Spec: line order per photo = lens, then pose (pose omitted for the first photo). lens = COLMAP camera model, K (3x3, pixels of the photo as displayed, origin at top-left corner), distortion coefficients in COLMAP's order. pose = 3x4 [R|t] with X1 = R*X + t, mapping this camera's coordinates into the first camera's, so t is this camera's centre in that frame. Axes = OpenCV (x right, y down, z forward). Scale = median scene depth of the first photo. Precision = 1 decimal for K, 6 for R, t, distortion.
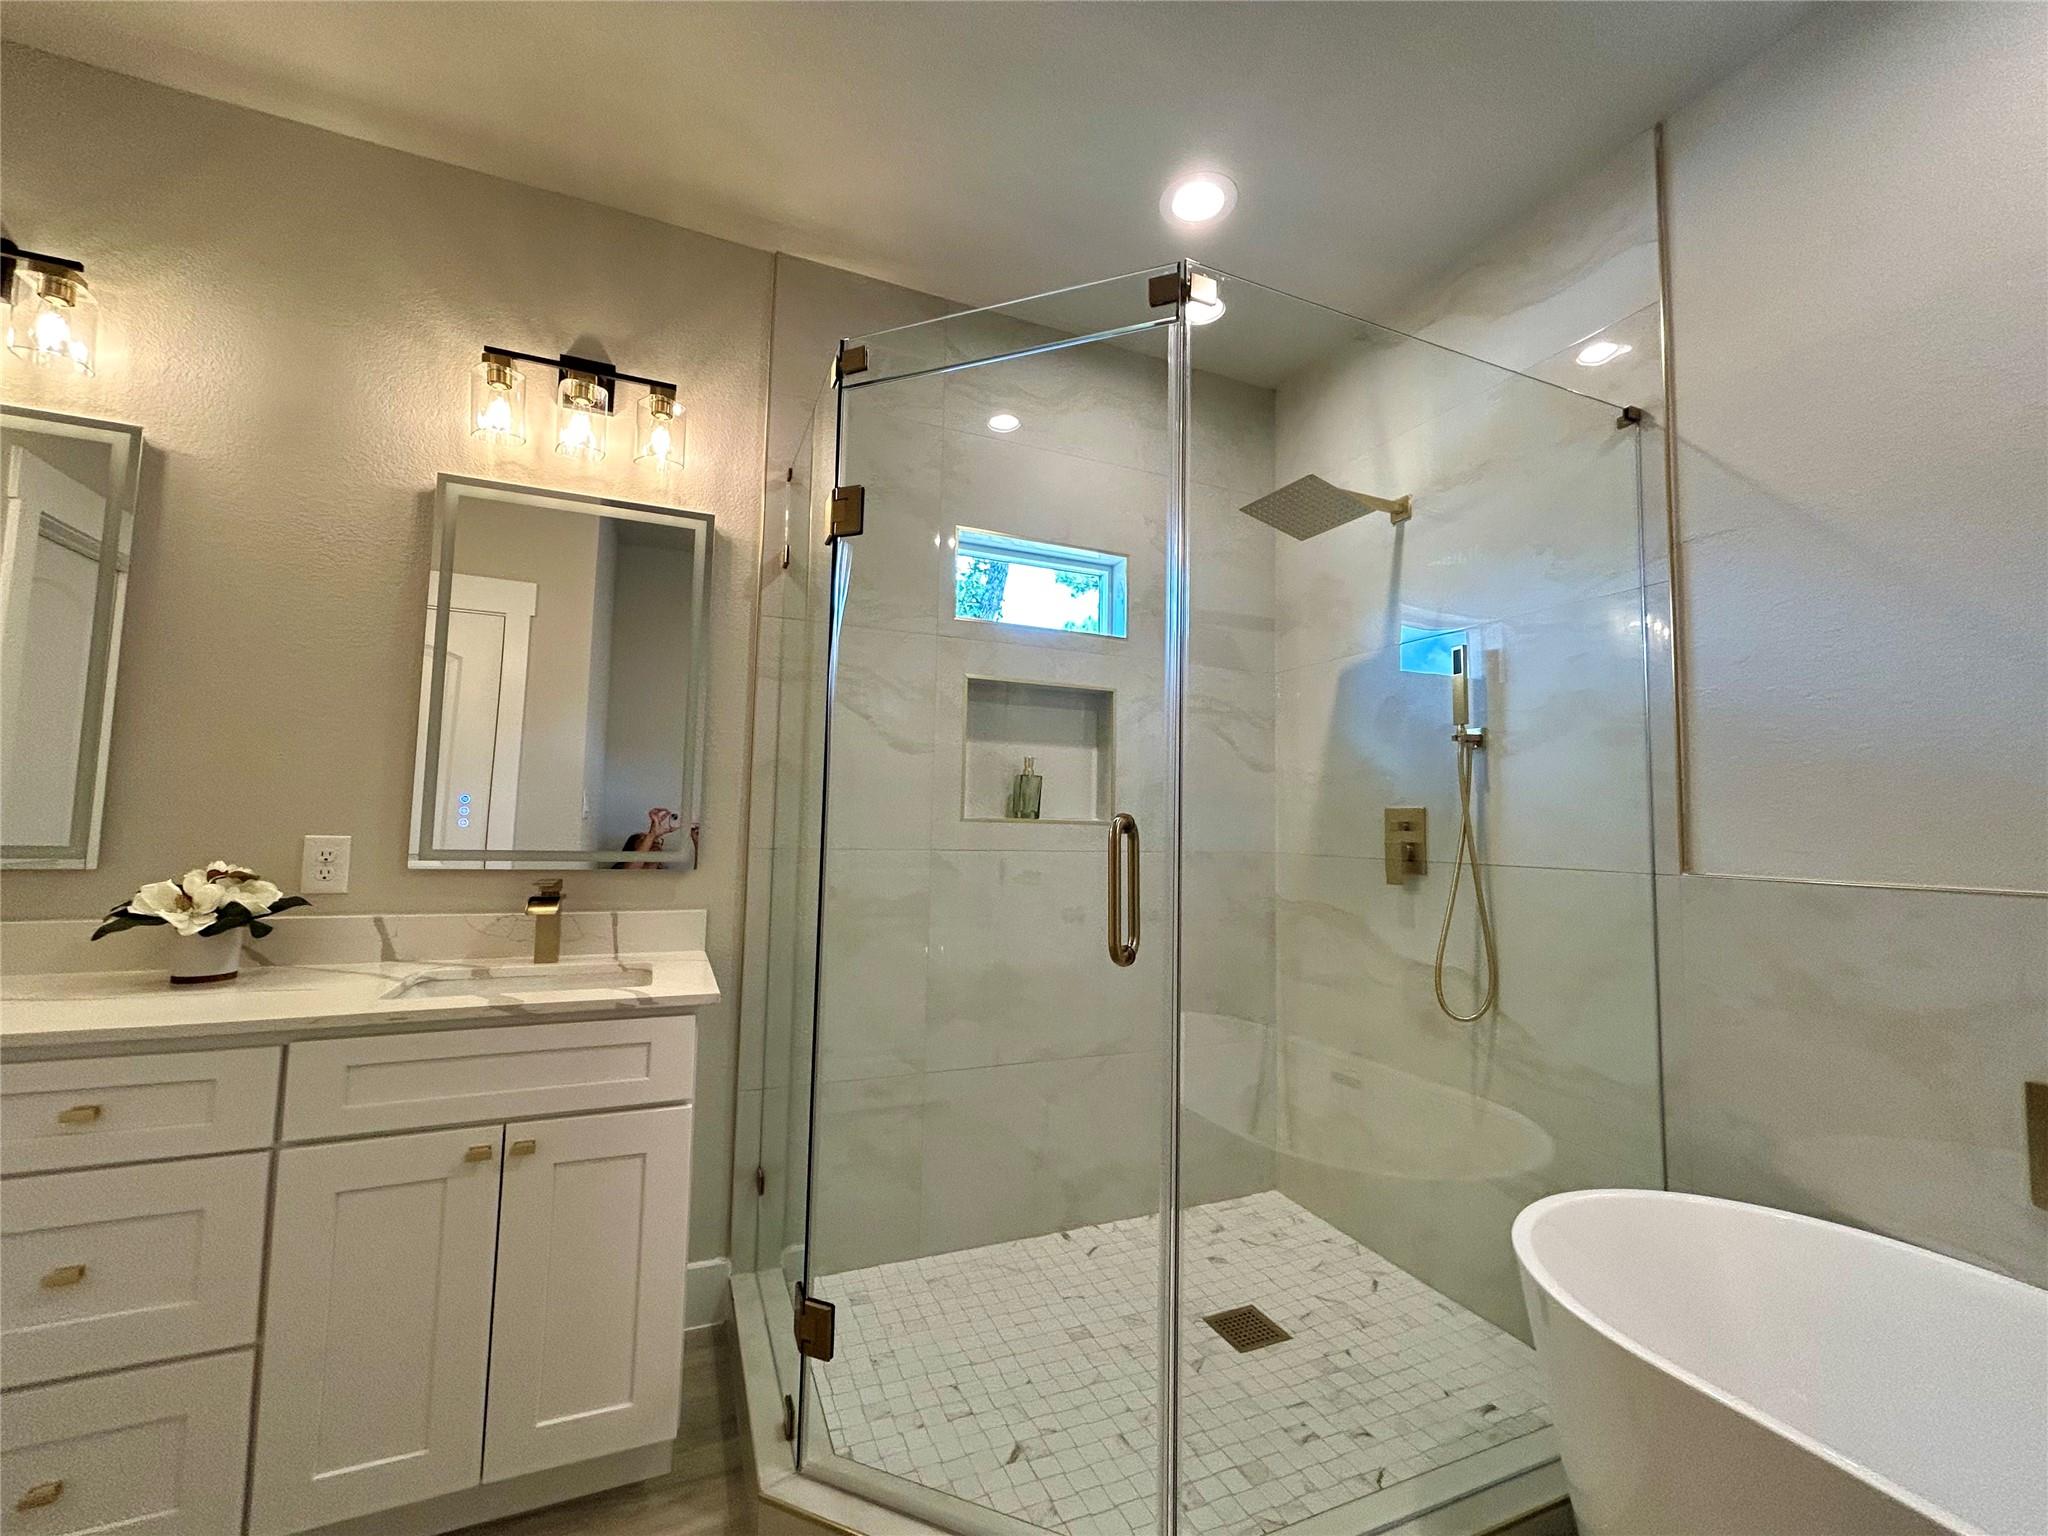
lens RADIAL K [[827.3, 0, 1024.0], [0, 827.3, 768.0], [0, 0, 1]] dist [-0.000264, -0.000254]
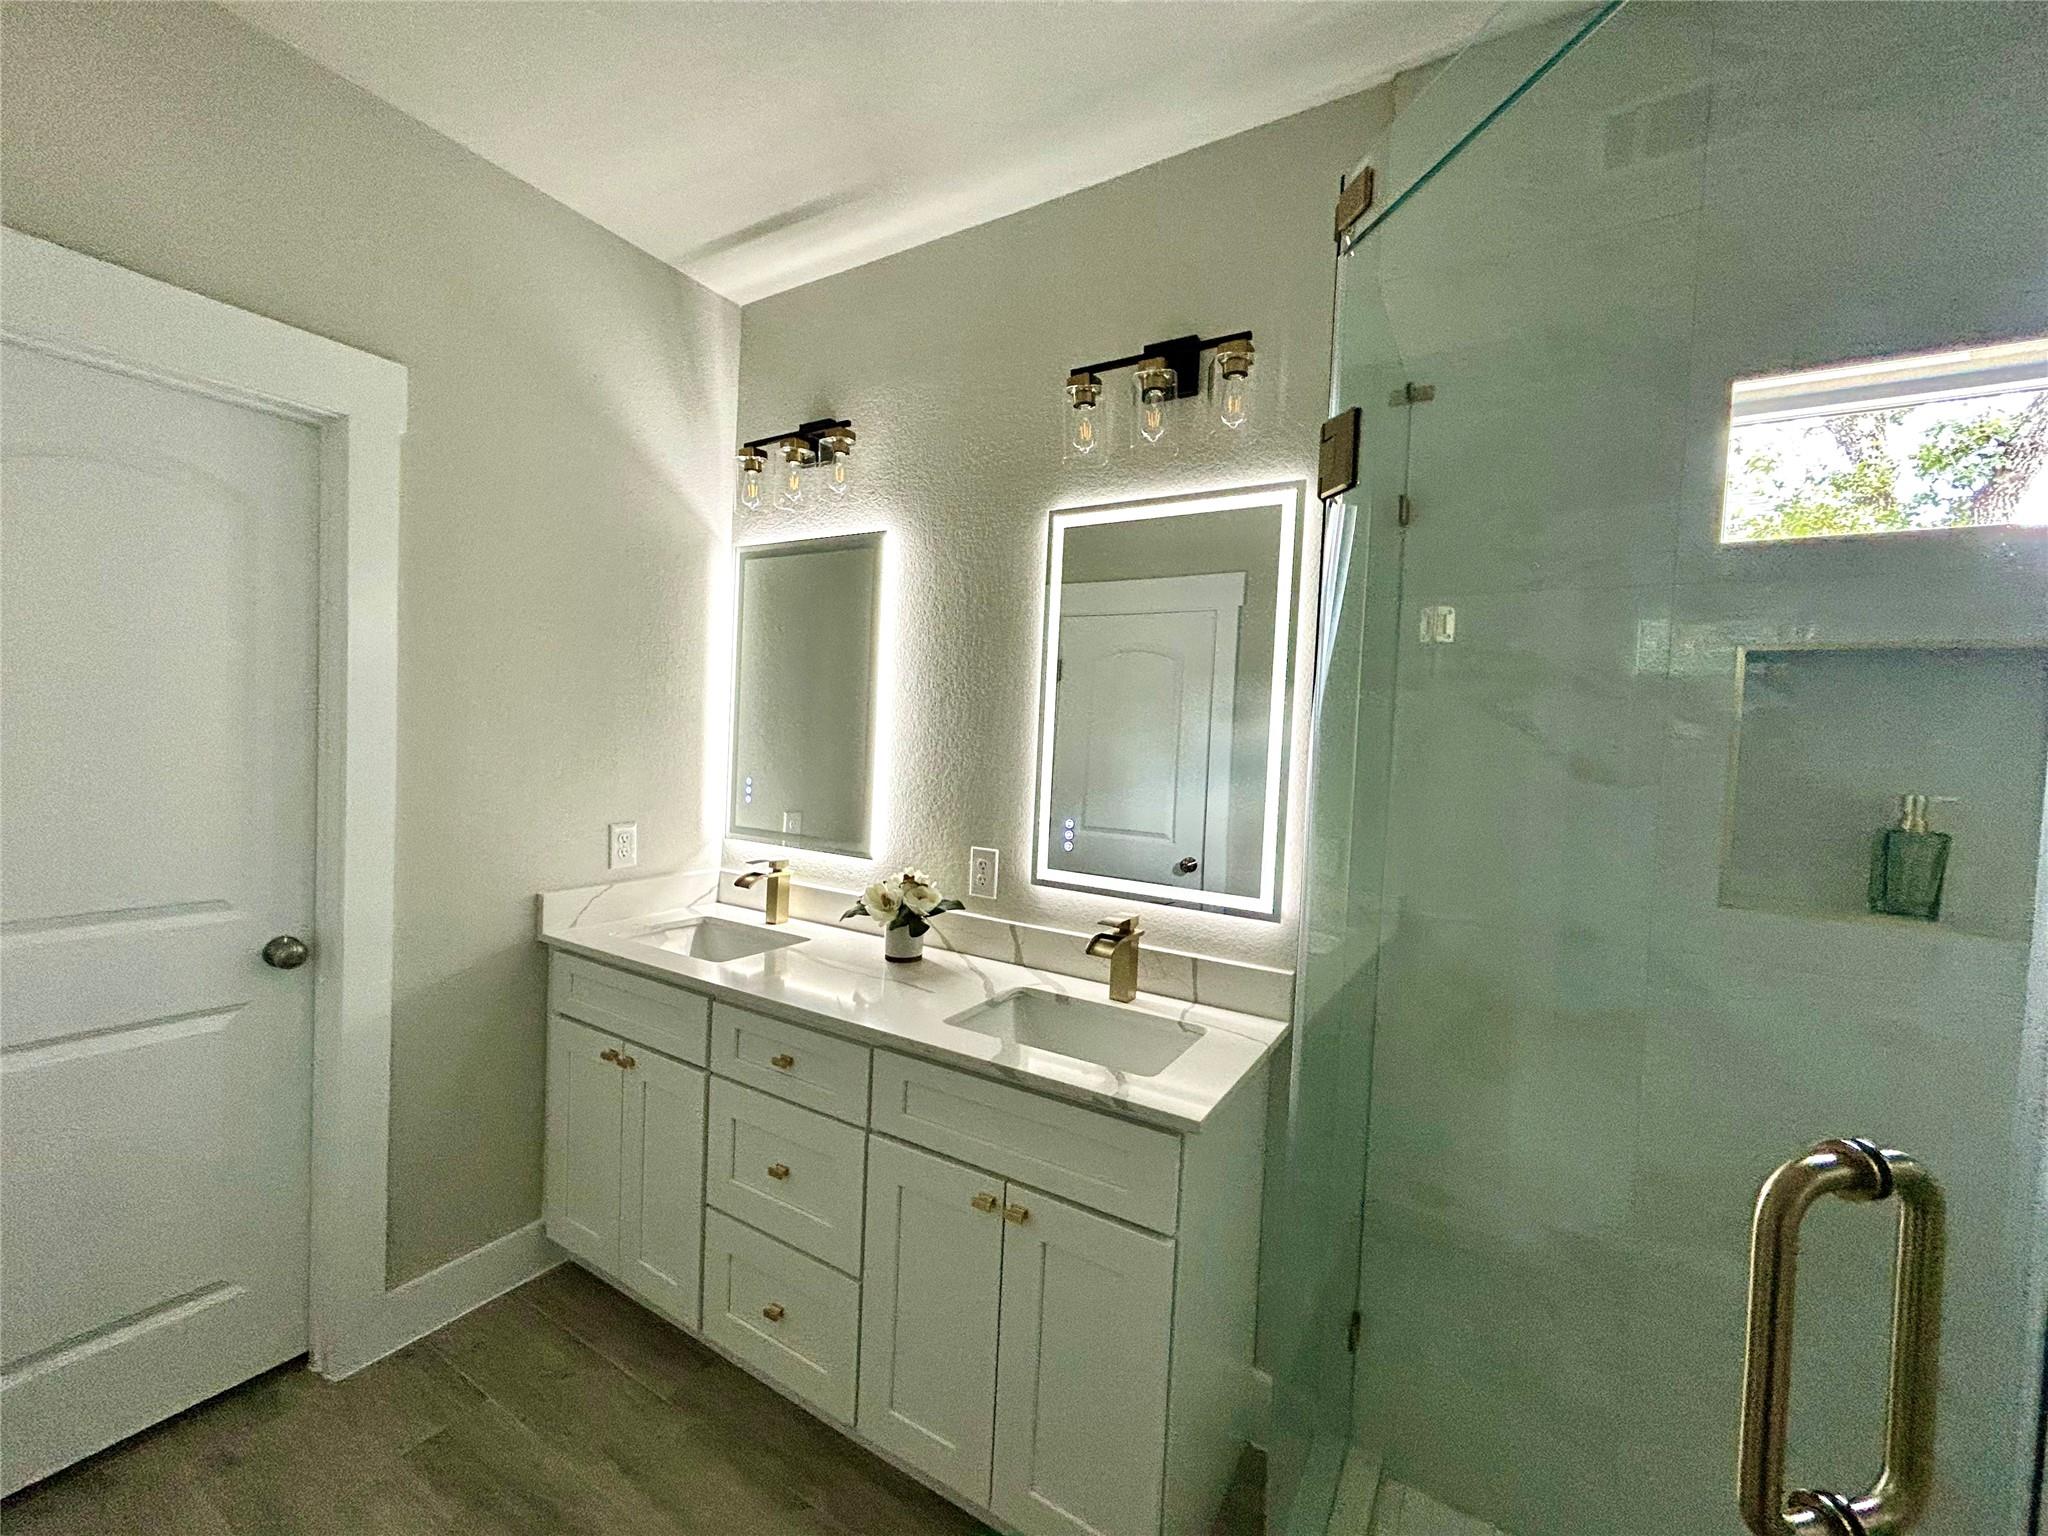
lens RADIAL K [[827.3, 0, 1024.0], [0, 827.3, 768.0], [0, 0, 1]] dist [-0.000264, -0.000254]
pose [[0.583469, 0.035554, -0.811357, 0.160646], [0.019233, 0.998156, 0.057570, -0.113590], [0.811907, -0.049195, 0.581710, 0.428147]]
